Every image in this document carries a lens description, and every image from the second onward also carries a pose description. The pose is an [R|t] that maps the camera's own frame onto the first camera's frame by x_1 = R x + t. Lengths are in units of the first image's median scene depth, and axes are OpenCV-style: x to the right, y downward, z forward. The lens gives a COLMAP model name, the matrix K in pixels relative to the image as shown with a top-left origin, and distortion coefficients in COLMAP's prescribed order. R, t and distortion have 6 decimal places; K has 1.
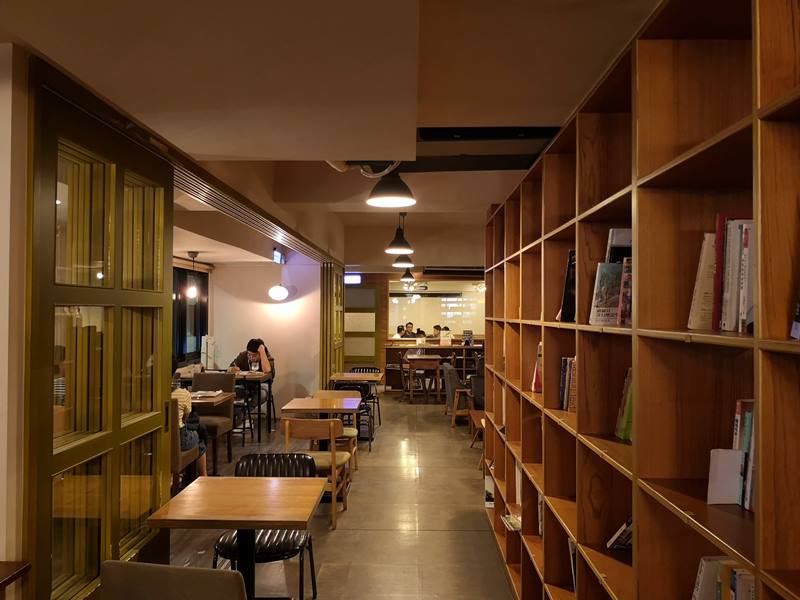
lens RADIAL K [[624.4, 0, 400.0], [0, 624.4, 300.0], [0, 0, 1]] dist [0.059393, -0.003284]
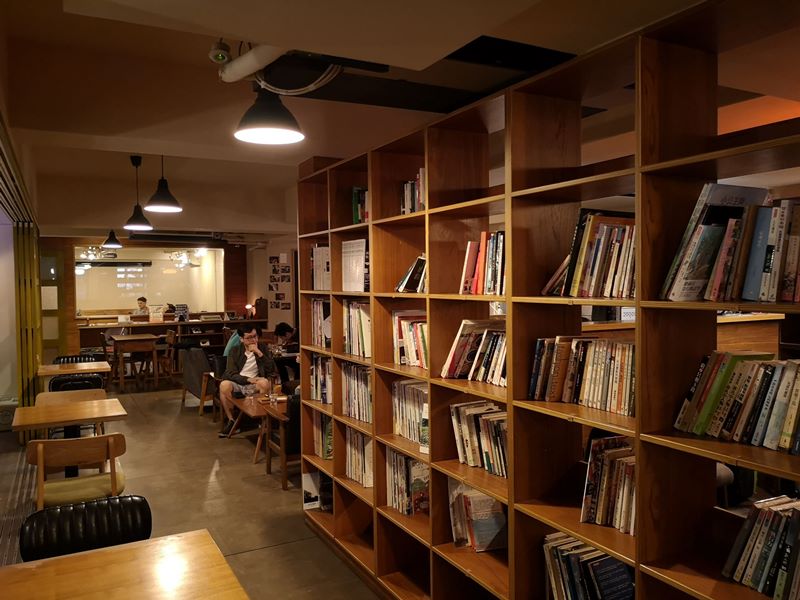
lens RADIAL K [[633.5, 0, 400.0], [0, 633.5, 300.0], [0, 0, 1]] dist [0.013540, -0.017752]
pose [[0.873473, -0.027412, 0.486100, -0.067861], [0.003879, 0.998774, 0.049351, -0.000621], [-0.486856, -0.041221, 0.872509, 0.076021]]
